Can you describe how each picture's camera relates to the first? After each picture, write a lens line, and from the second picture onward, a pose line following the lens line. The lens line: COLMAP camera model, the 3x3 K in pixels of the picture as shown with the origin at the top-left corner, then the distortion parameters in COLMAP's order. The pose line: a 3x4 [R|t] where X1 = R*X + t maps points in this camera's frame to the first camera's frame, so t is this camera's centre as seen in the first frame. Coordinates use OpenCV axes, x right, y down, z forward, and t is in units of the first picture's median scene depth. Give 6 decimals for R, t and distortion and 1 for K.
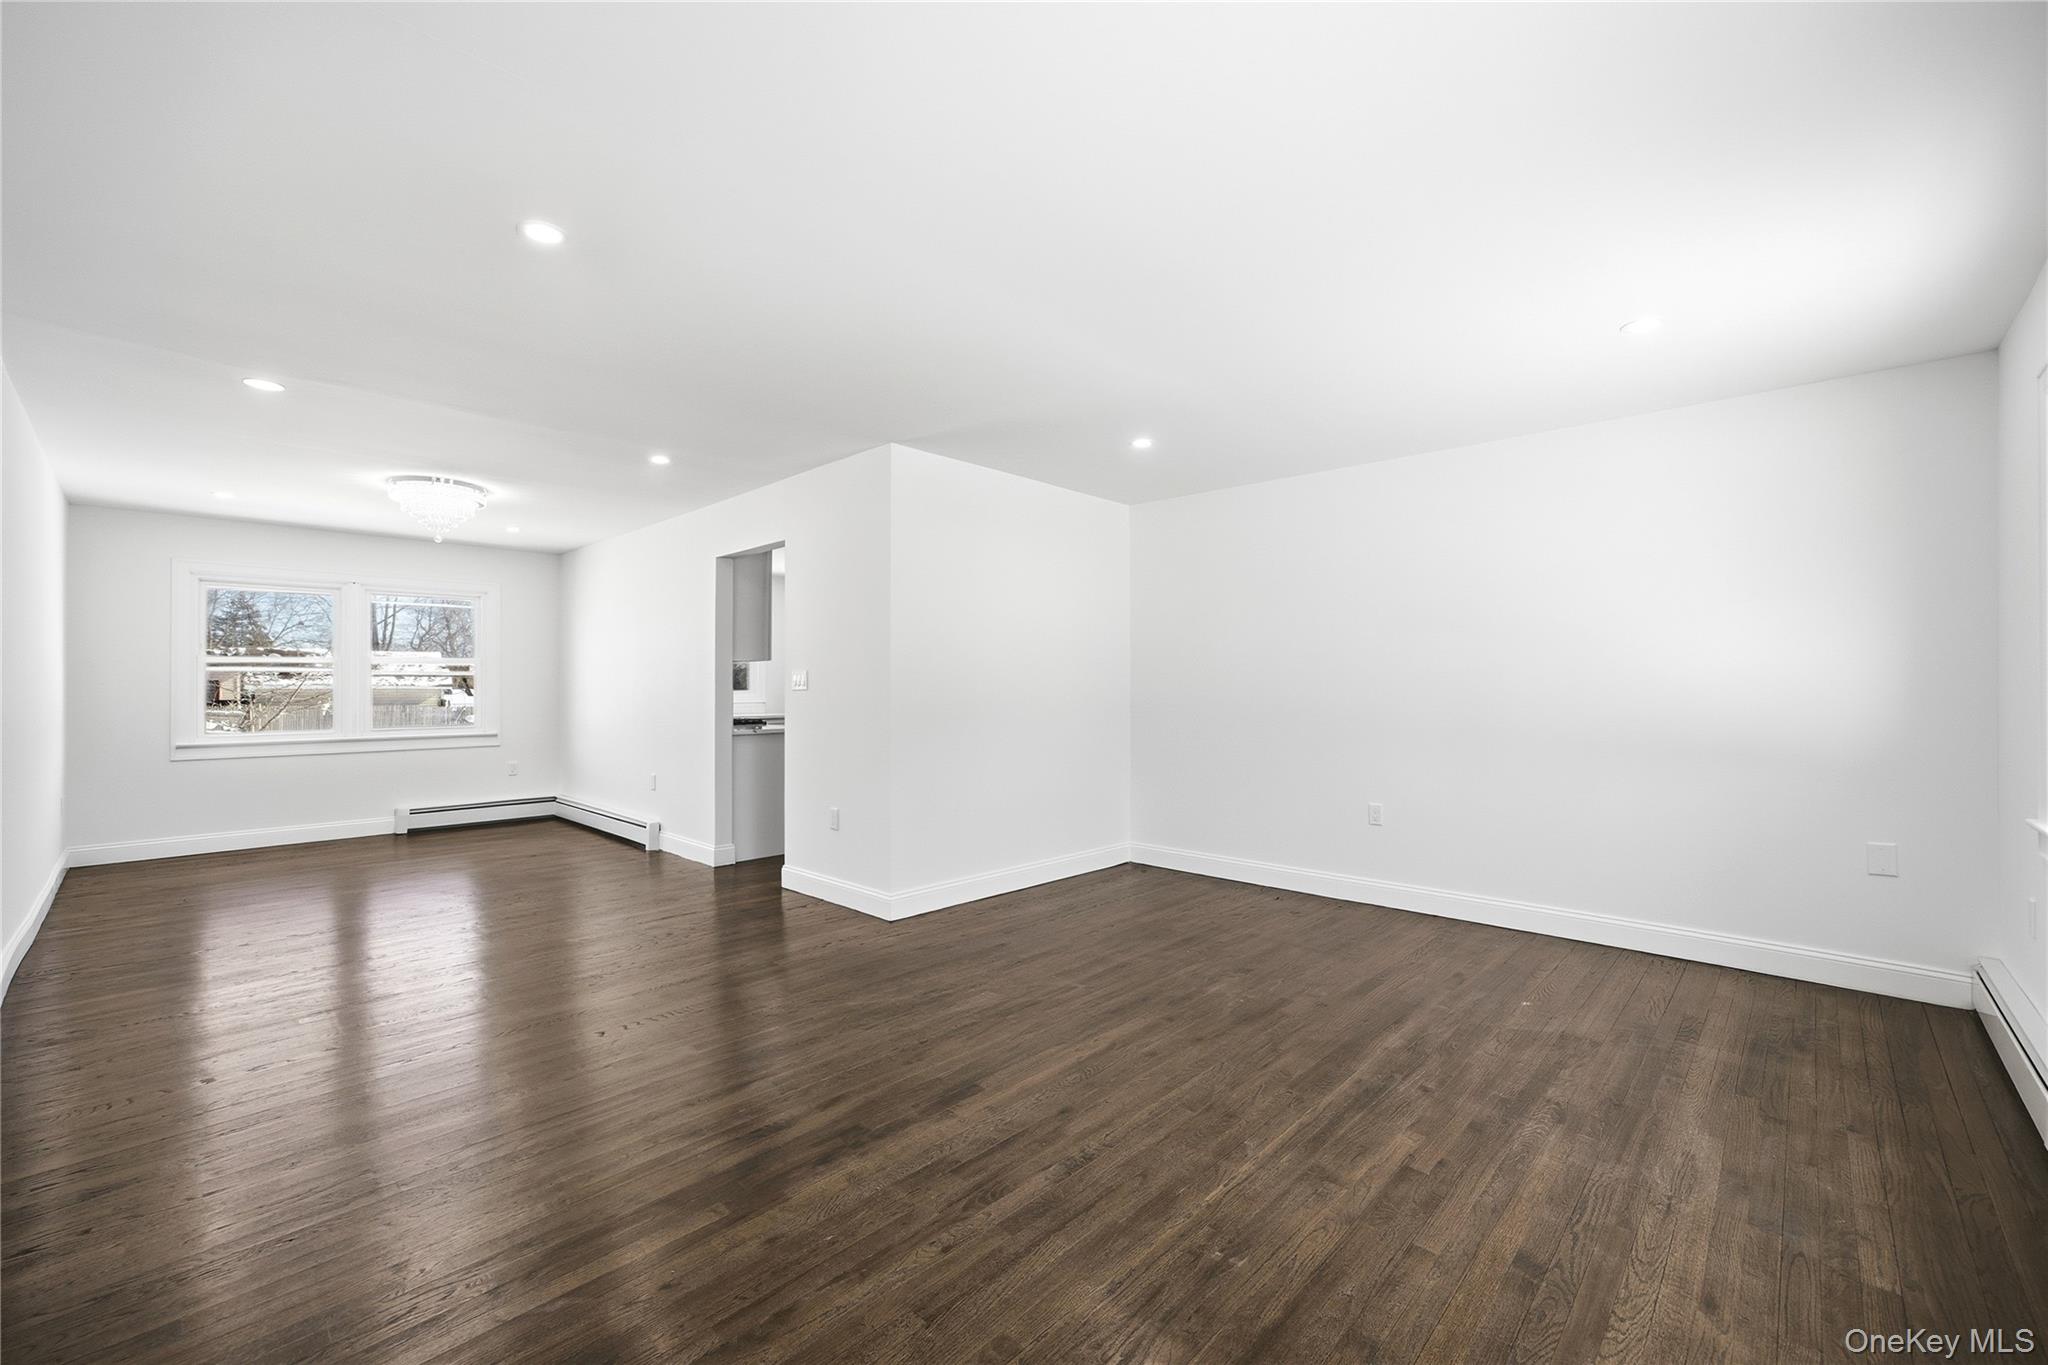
lens RADIAL K [[816.2, 0, 1027.1], [0, 816.2, 686.4], [0, 0, 1]] dist [-0.023974, -0.000144]
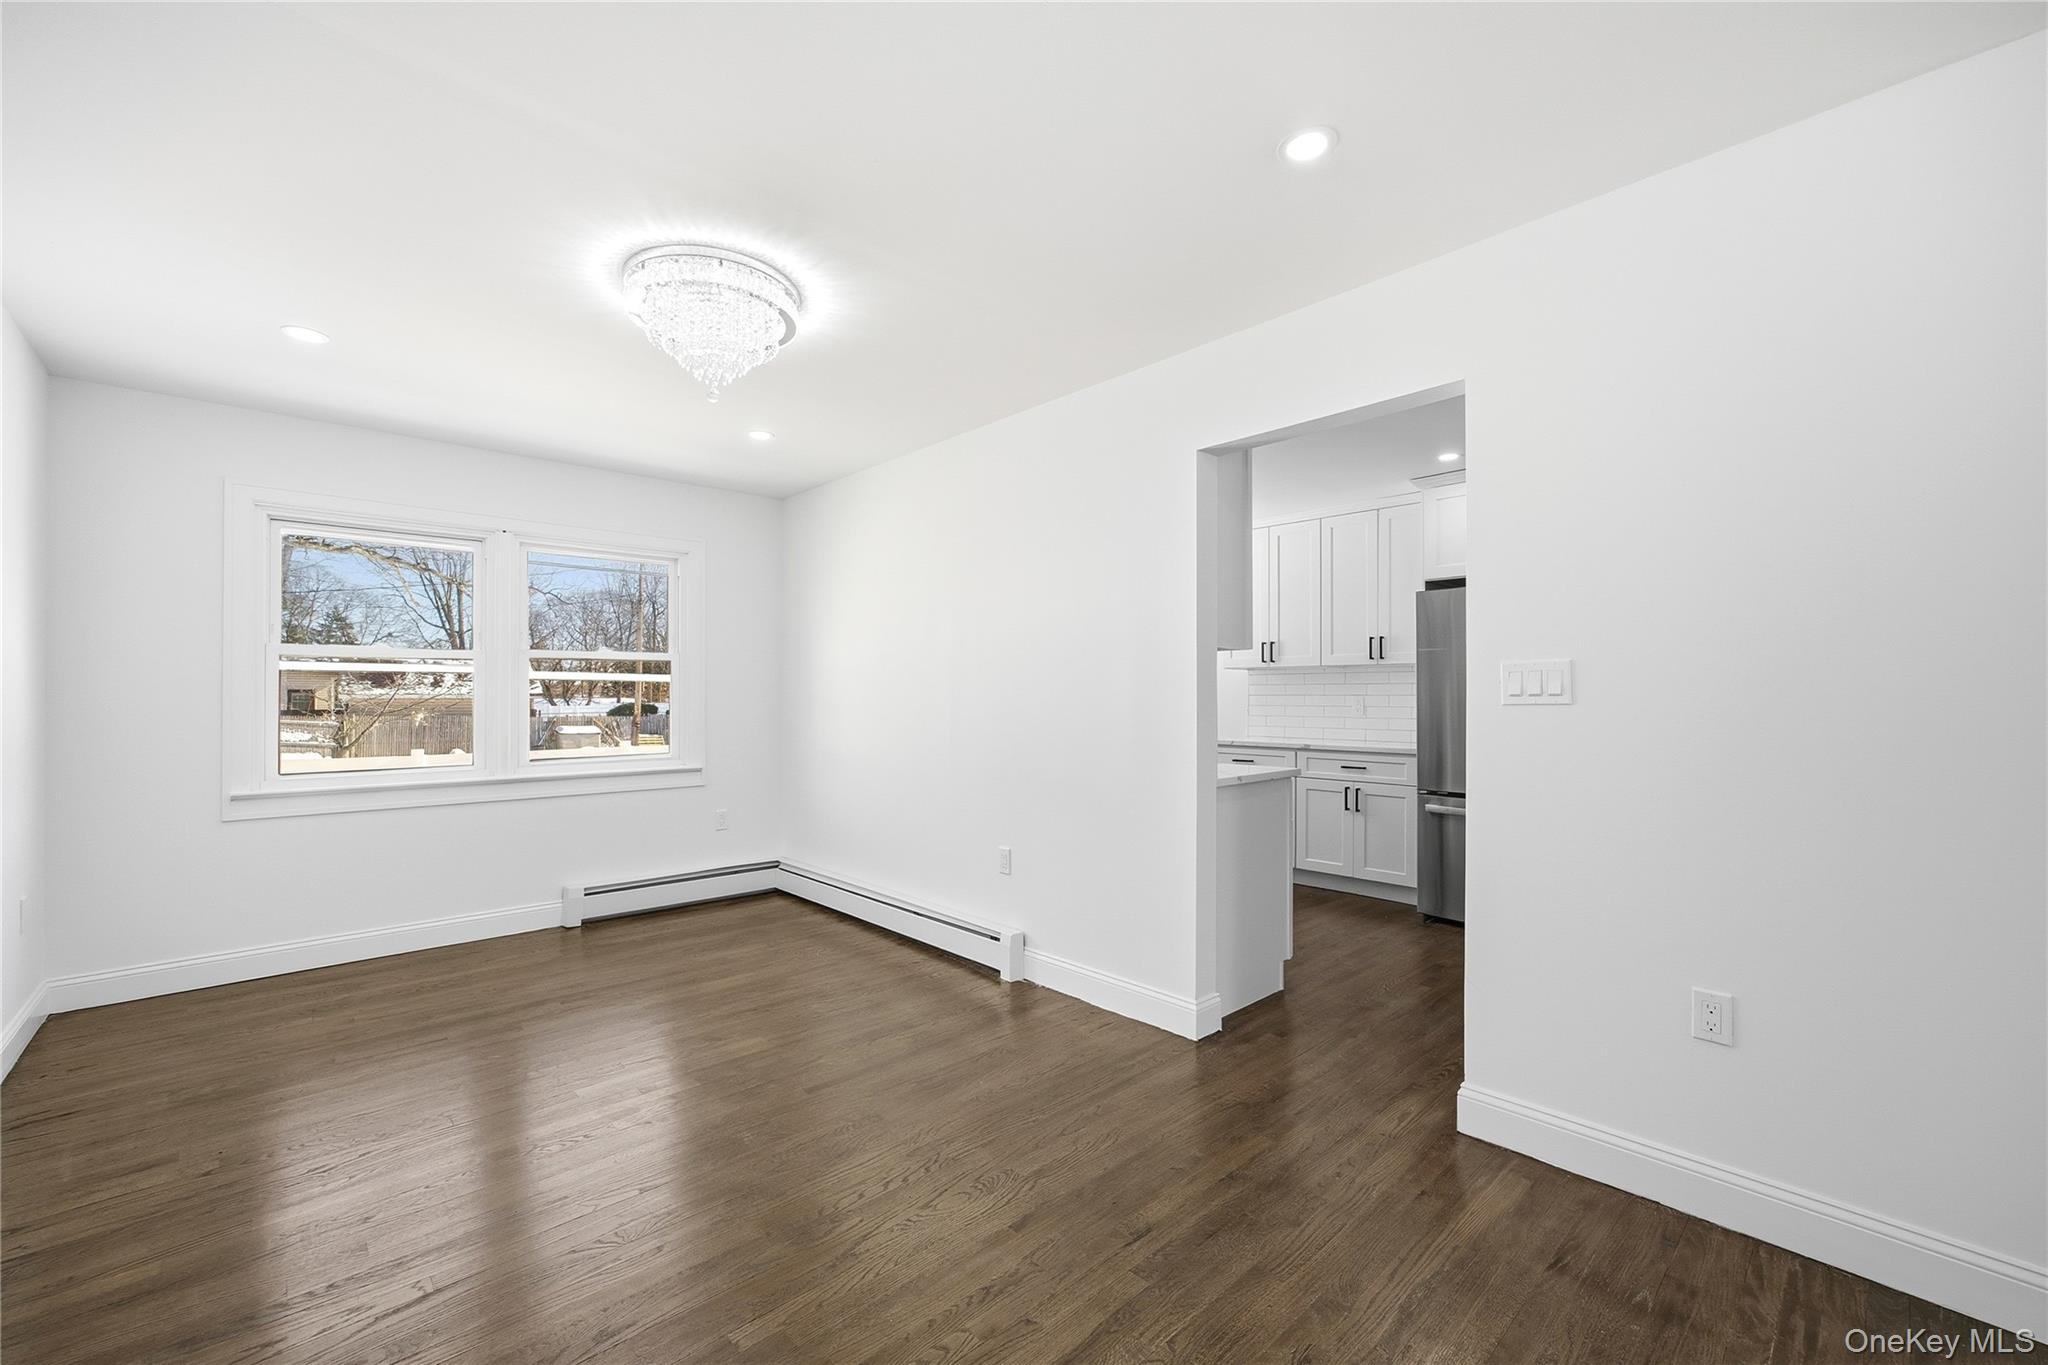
lens RADIAL K [[816.2, 0, 1018.6], [0, 816.2, 697.6], [0, 0, 1]] dist [-0.023974, -0.000144]
pose [[0.997351, -0.000033, -0.072734, -0.361021], [0.000213, 0.999997, 0.002471, -0.000497], [0.072734, -0.002480, 0.997348, 0.368015]]
